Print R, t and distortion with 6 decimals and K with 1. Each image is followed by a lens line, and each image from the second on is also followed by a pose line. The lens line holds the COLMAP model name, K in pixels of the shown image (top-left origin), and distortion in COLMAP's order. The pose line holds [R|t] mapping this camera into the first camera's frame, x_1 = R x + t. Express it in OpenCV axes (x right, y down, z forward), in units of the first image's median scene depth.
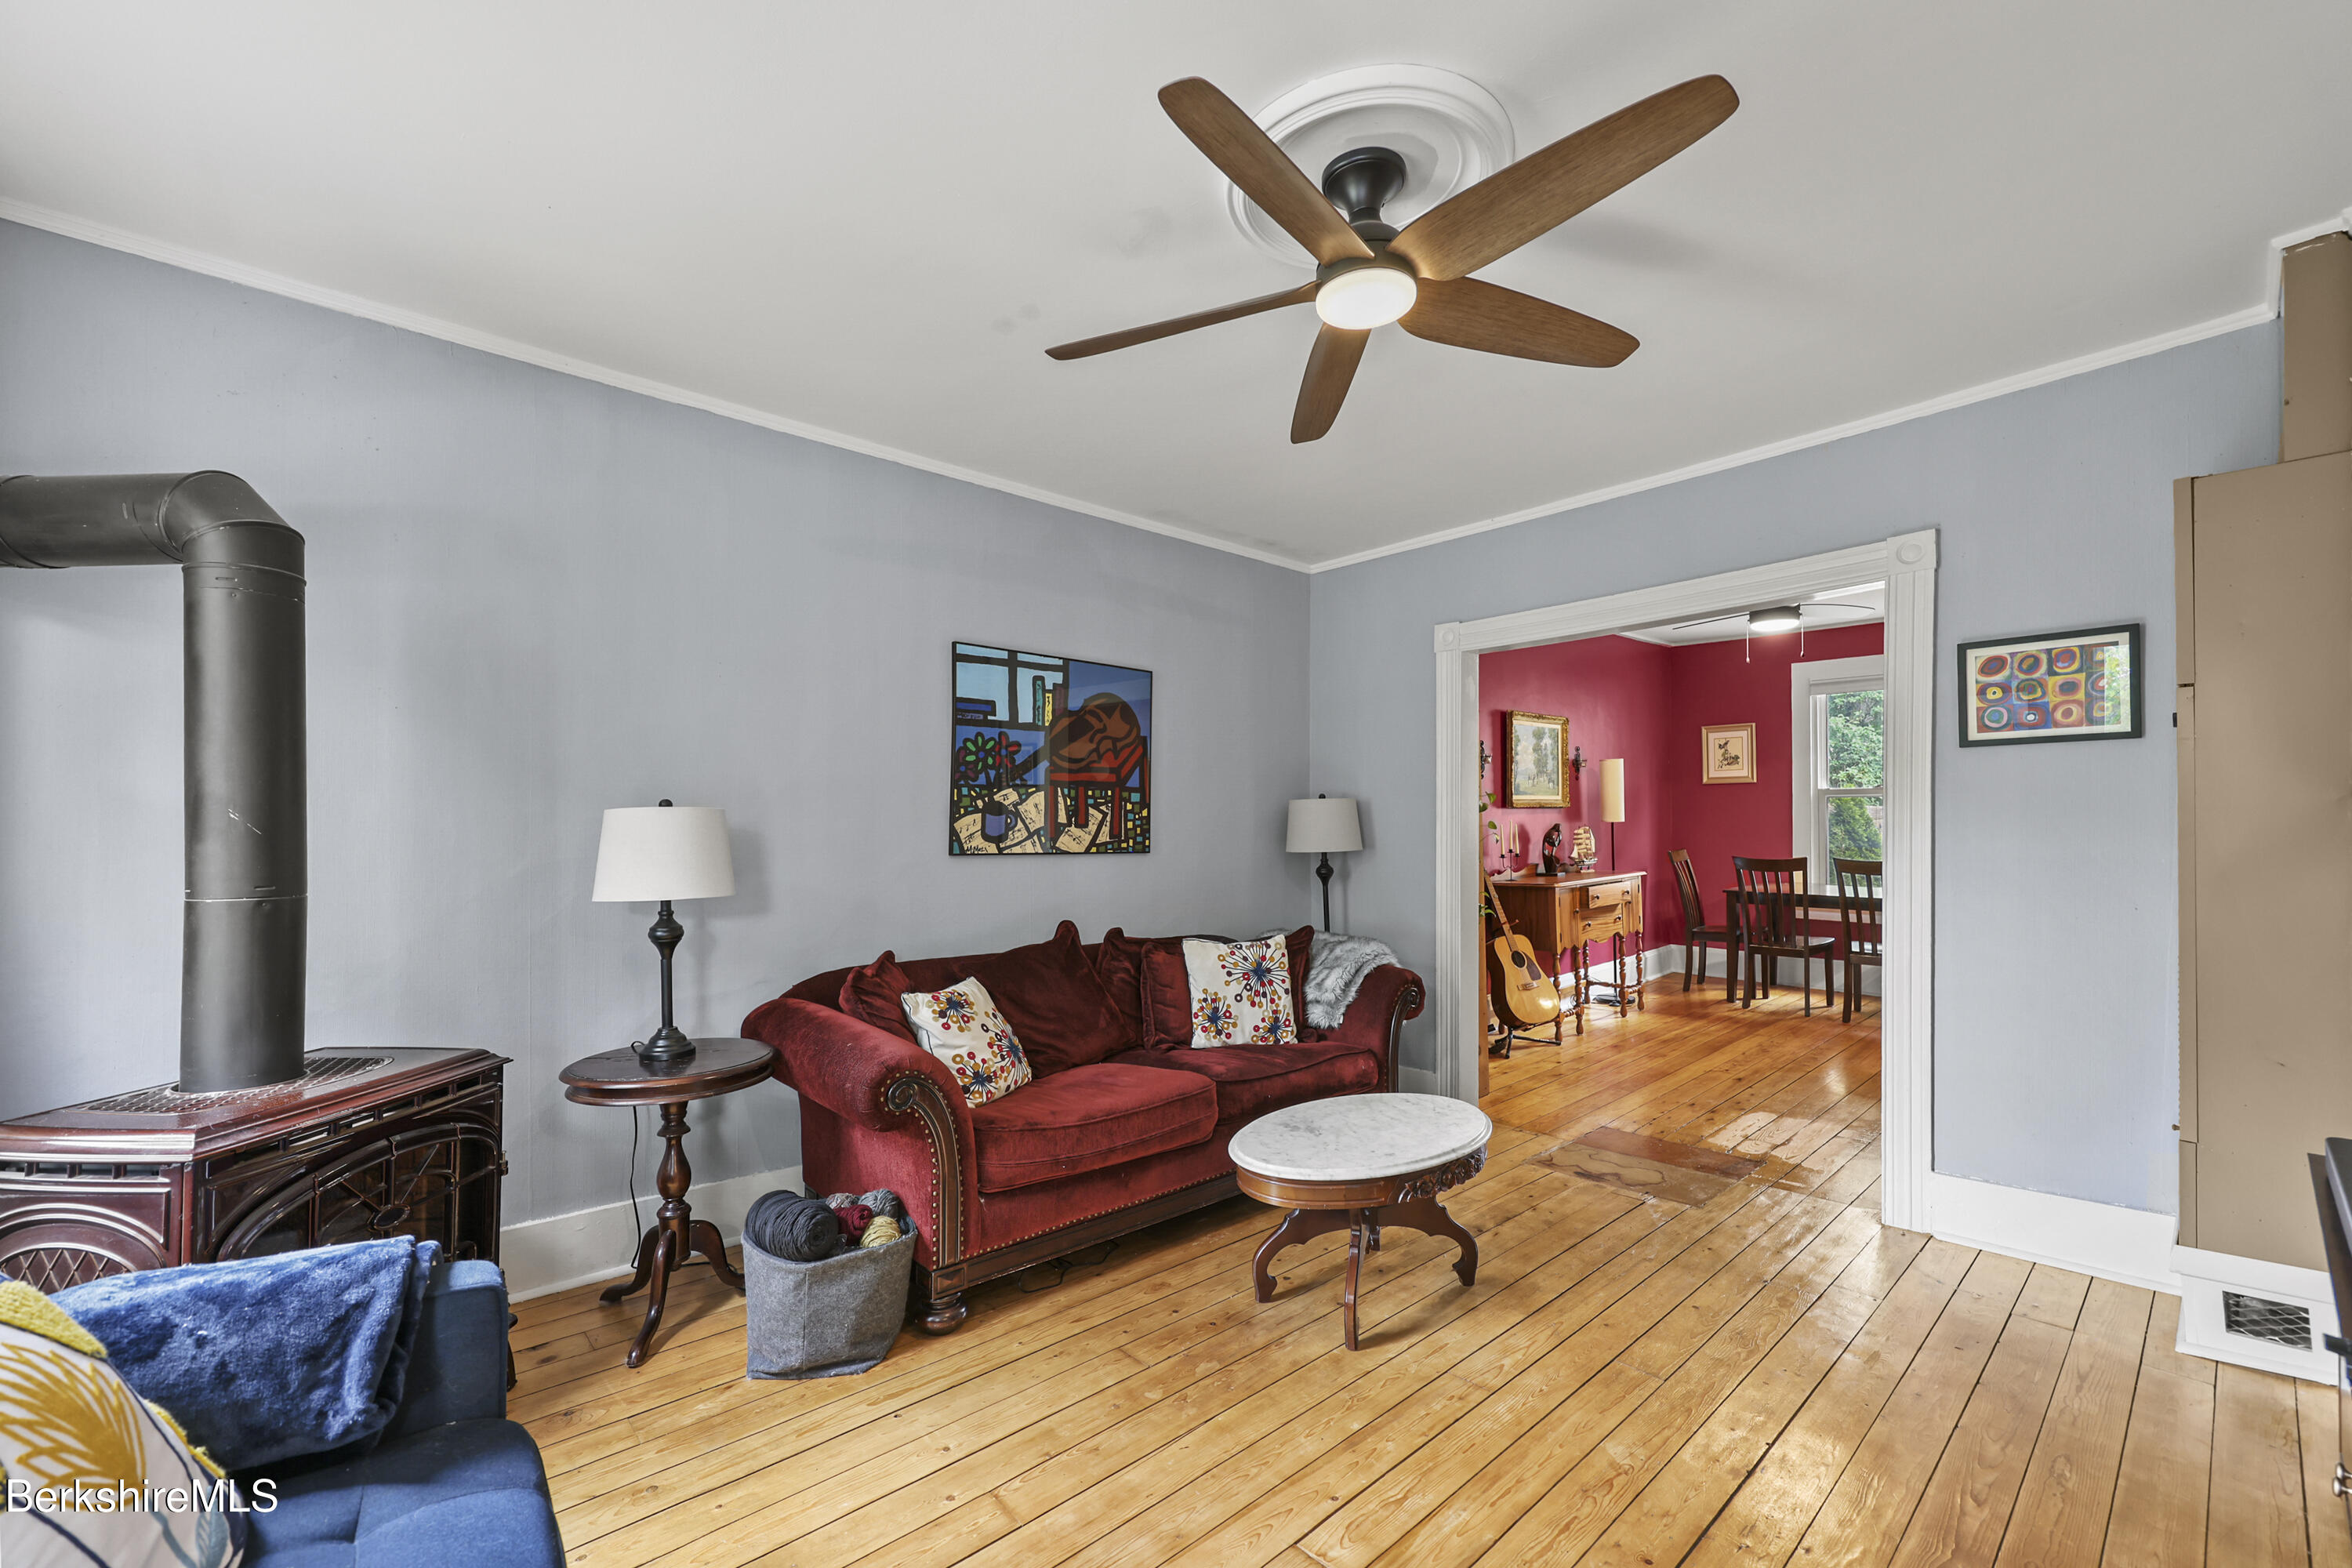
lens RADIAL K [[944.4, 0, 1197.4], [0, 944.4, 813.0], [0, 0, 1]] dist [-0.000356, -0.000653]
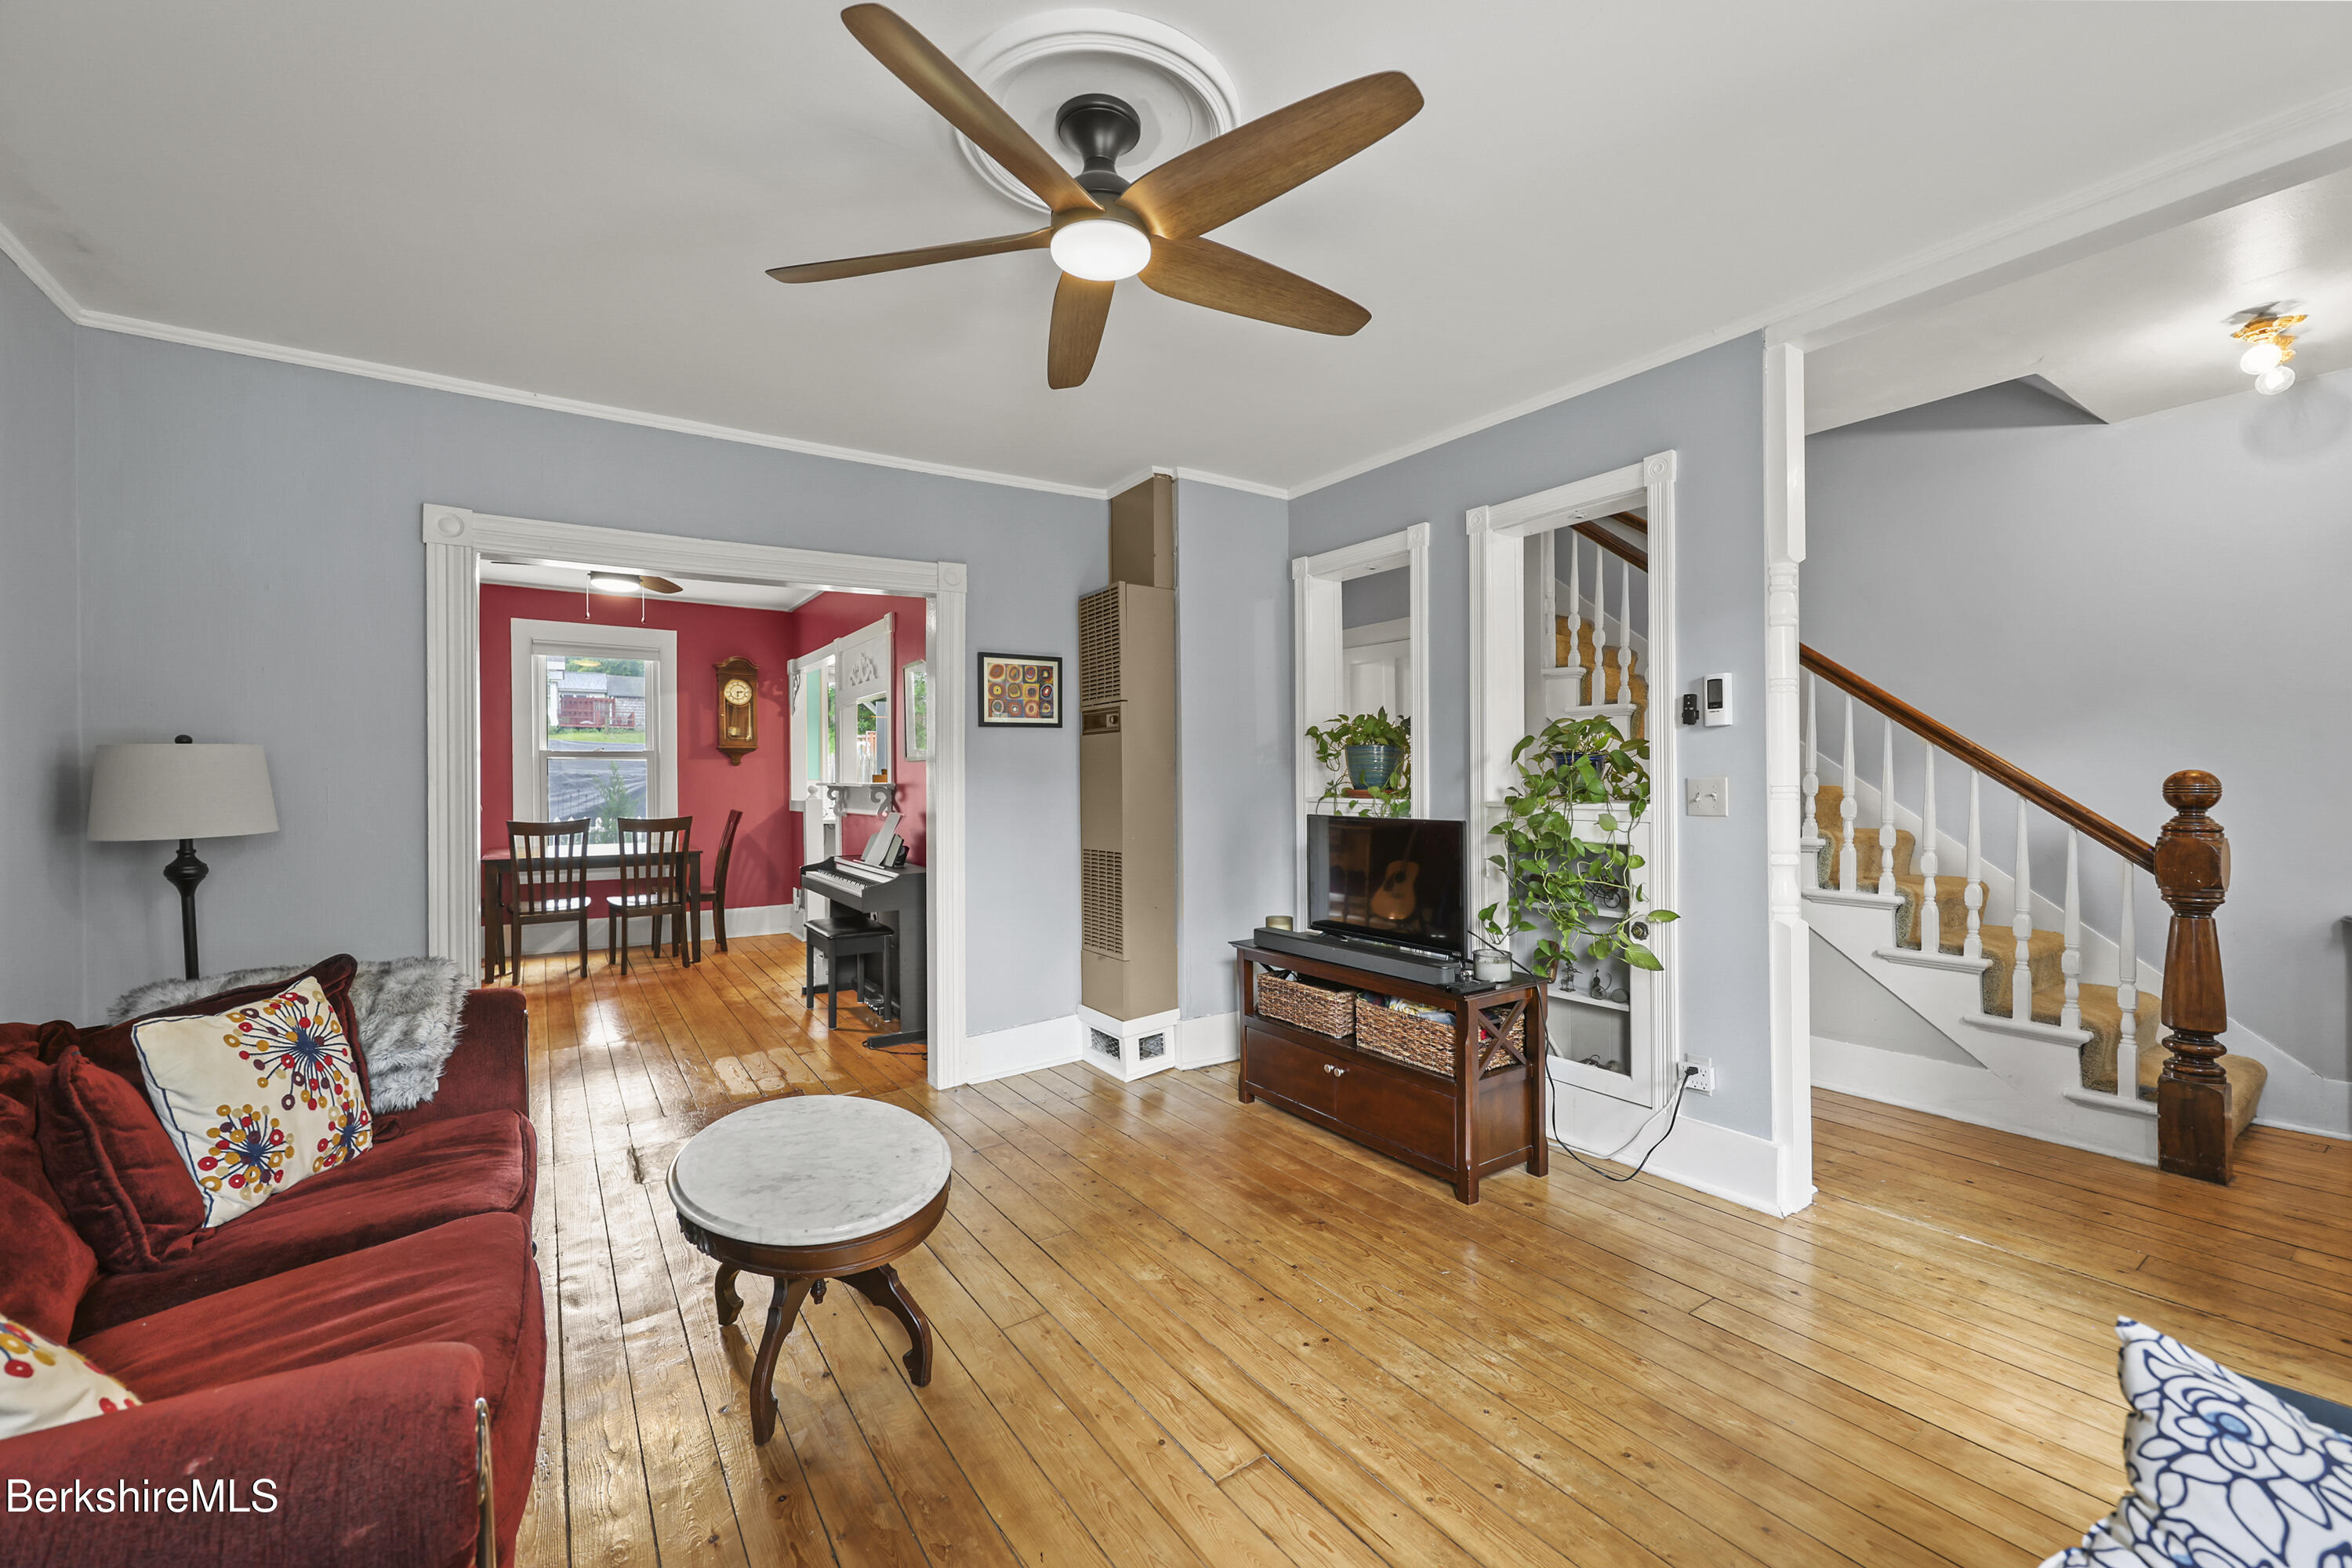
lens RADIAL K [[944.4, 0, 1159.3], [0, 944.4, 781.3], [0, 0, 1]] dist [-0.000356, -0.000653]
pose [[0.161677, -0.002046, 0.986842, -0.249483], [-0.002099, 0.999995, 0.002417, 0.003545], [-0.986841, -0.002462, 0.161672, 0.244449]]
